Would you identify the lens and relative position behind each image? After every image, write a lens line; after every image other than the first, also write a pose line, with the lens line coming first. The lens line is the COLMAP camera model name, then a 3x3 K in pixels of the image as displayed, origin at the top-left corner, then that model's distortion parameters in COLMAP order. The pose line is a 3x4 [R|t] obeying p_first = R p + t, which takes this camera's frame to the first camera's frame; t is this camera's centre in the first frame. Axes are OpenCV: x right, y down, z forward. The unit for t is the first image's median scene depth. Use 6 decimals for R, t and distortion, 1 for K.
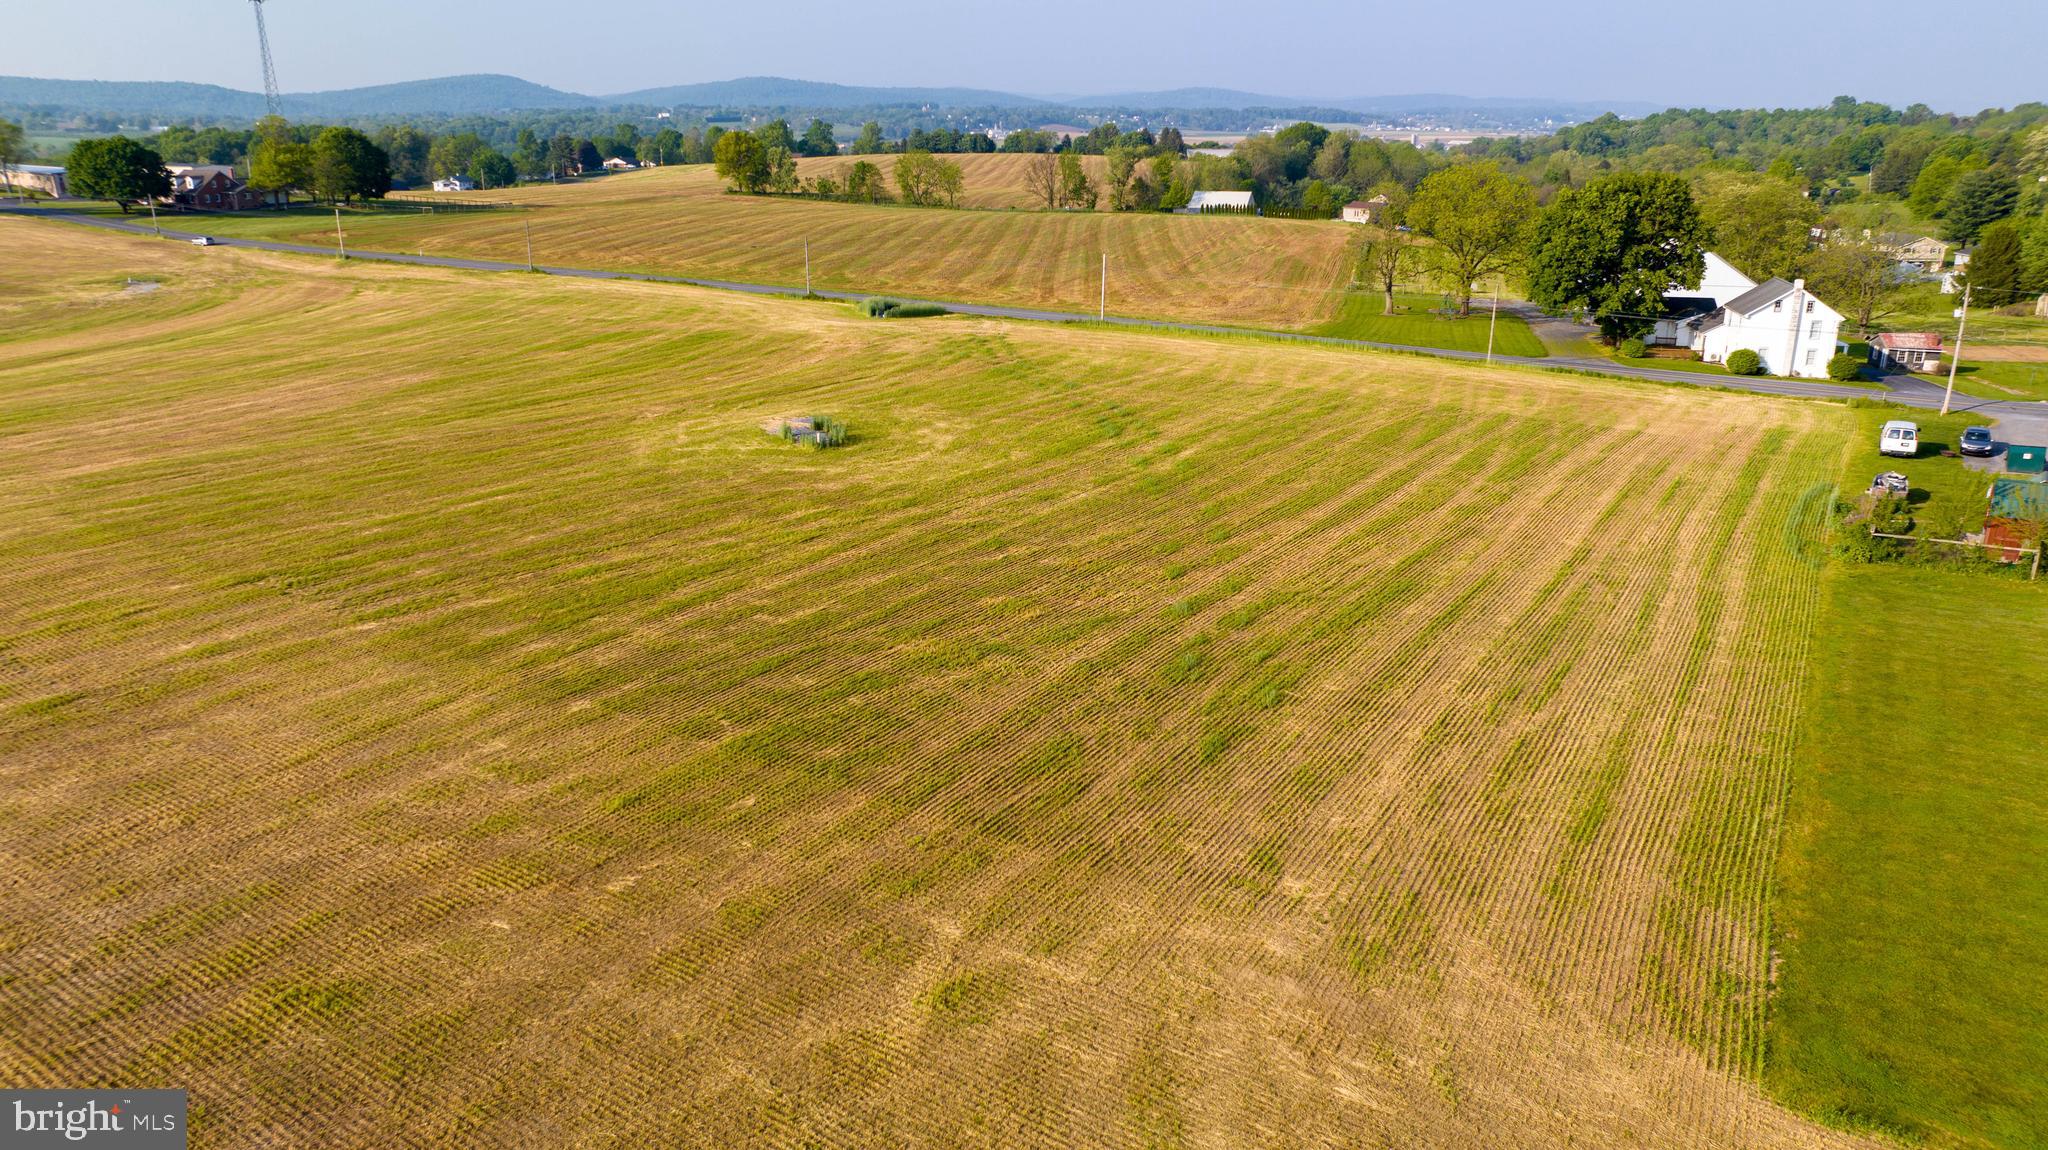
lens RADIAL K [[1438.3, 0, 1028.9], [0, 1438.3, 574.2], [0, 0, 1]] dist [-0.042107, 0.050541]
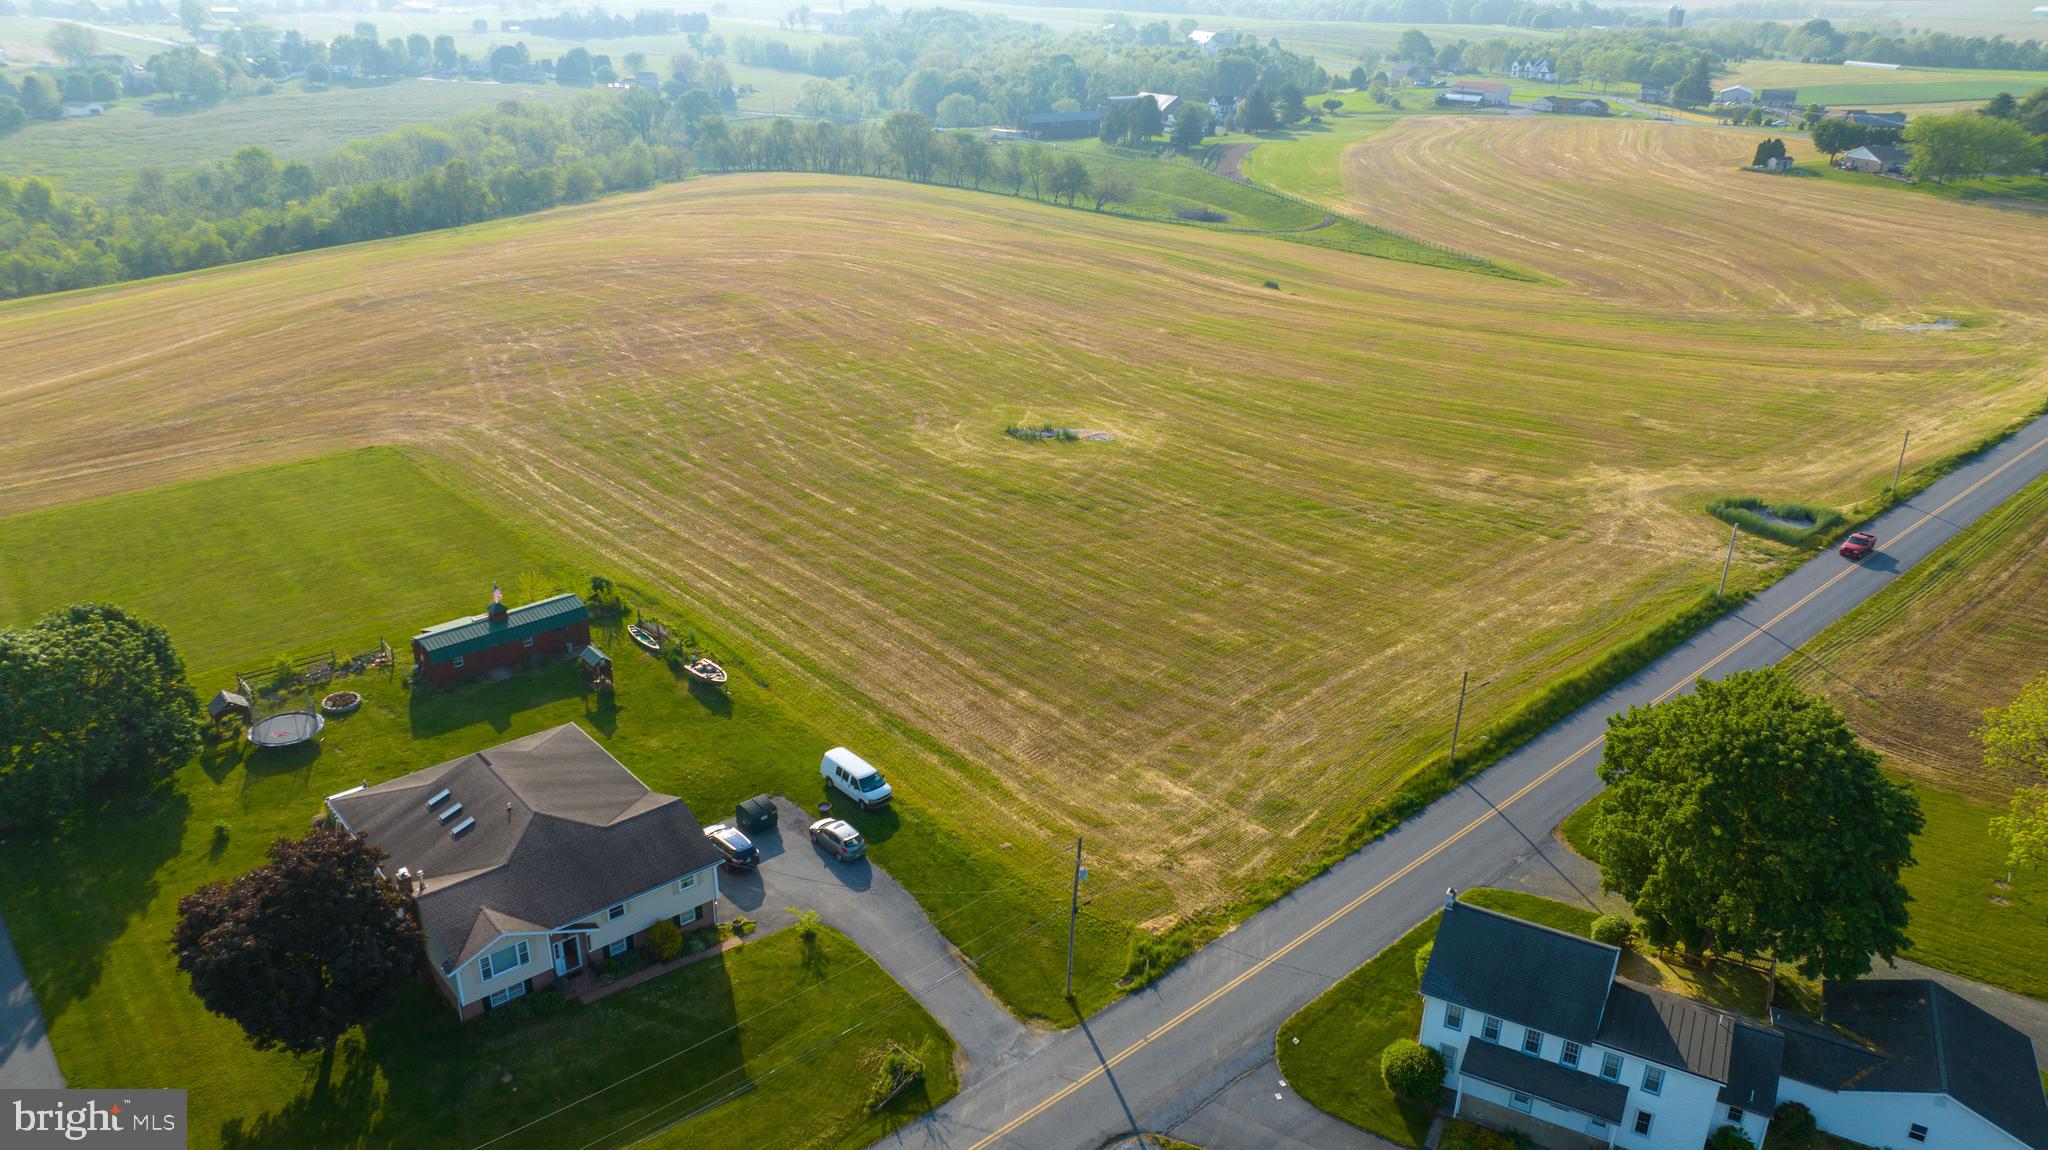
lens RADIAL K [[1438.3, 0, 1029.0], [0, 1438.3, 582.4], [0, 0, 1]] dist [-0.042107, 0.050541]
pose [[-0.267881, 0.380040, -0.885330, 0.863600], [-0.306326, 0.837634, 0.452253, -0.426146], [0.913457, 0.392349, -0.107970, 0.716694]]
